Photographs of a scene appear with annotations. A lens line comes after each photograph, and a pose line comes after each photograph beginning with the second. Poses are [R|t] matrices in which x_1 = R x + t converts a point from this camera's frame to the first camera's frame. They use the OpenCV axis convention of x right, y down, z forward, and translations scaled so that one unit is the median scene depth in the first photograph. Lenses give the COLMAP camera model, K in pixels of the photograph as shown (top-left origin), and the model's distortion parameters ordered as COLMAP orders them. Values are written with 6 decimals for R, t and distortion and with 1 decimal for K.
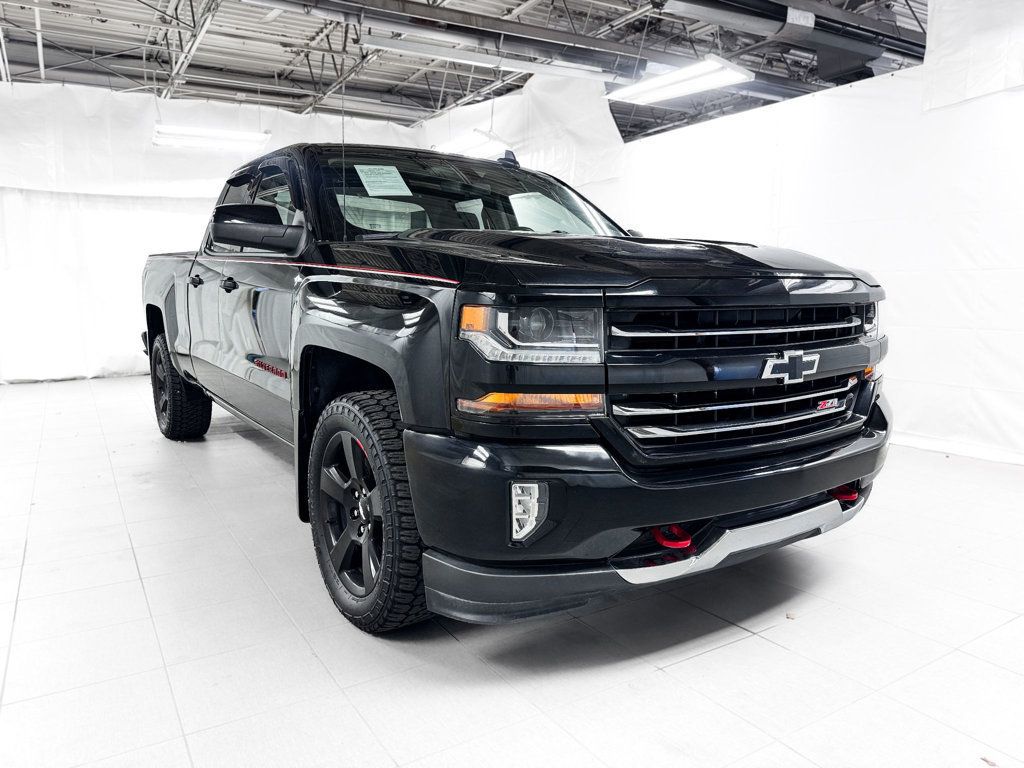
lens RADIAL K [[736.7, 0, 515.3], [0, 736.7, 388.7], [0, 0, 1]] dist [0.002684, -0.011069]
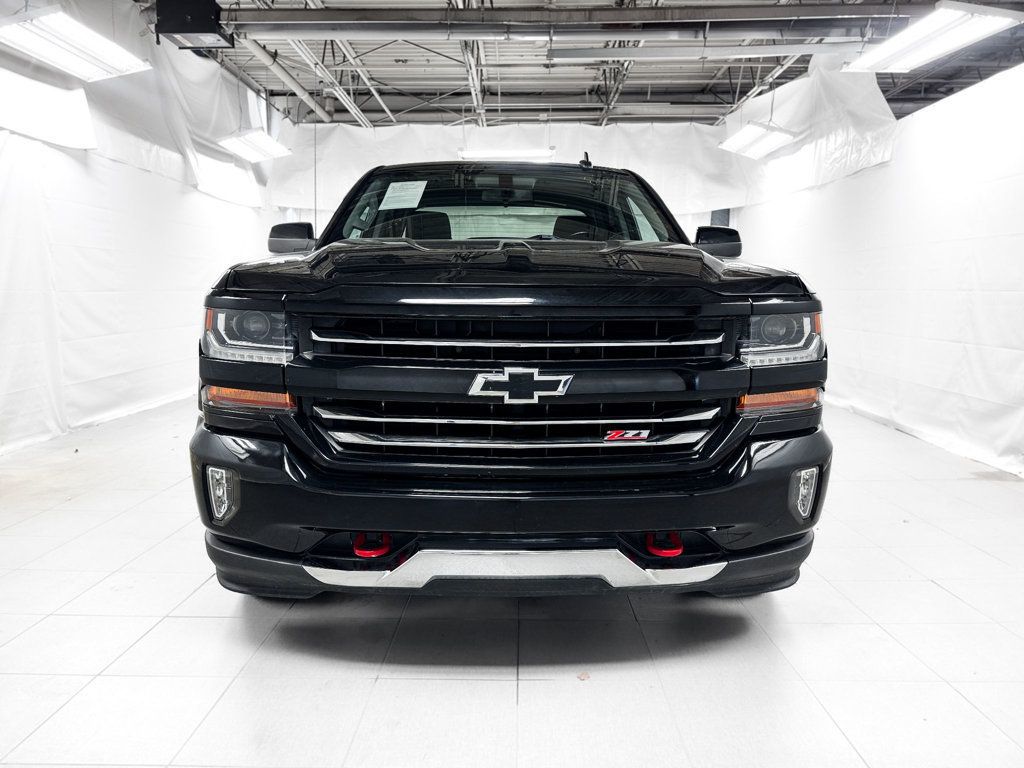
lens RADIAL K [[720.7, 0, 512.5], [0, 720.7, 380.4], [0, 0, 1]] dist [0.090802, -0.152078]
pose [[0.841208, 0.075140, -0.535466, 0.305365], [-0.080931, 0.996639, 0.012713, -0.016767], [0.534621, 0.032641, 0.844461, 0.093405]]
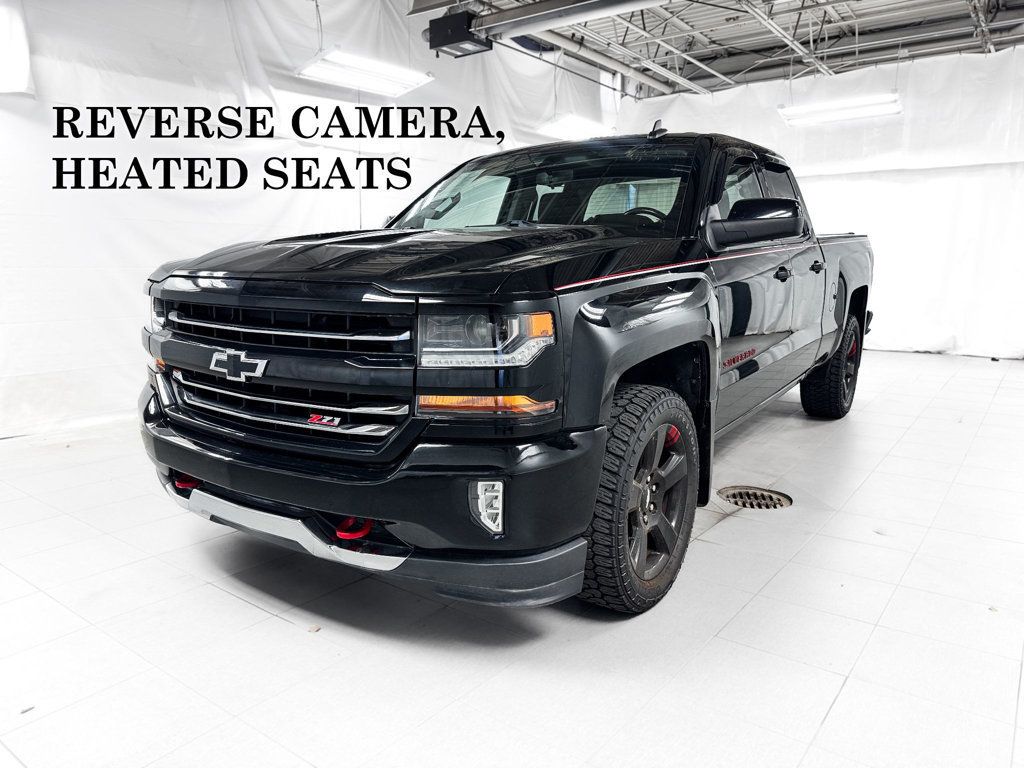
lens RADIAL K [[736.7, 0, 515.3], [0, 736.7, 388.7], [0, 0, 1]] dist [0.002684, -0.011069]
pose [[0.359610, 0.169056, -0.917660, 0.541715], [-0.127309, 0.983143, 0.131230, -0.067305], [0.924377, 0.069635, 0.375071, 0.356576]]
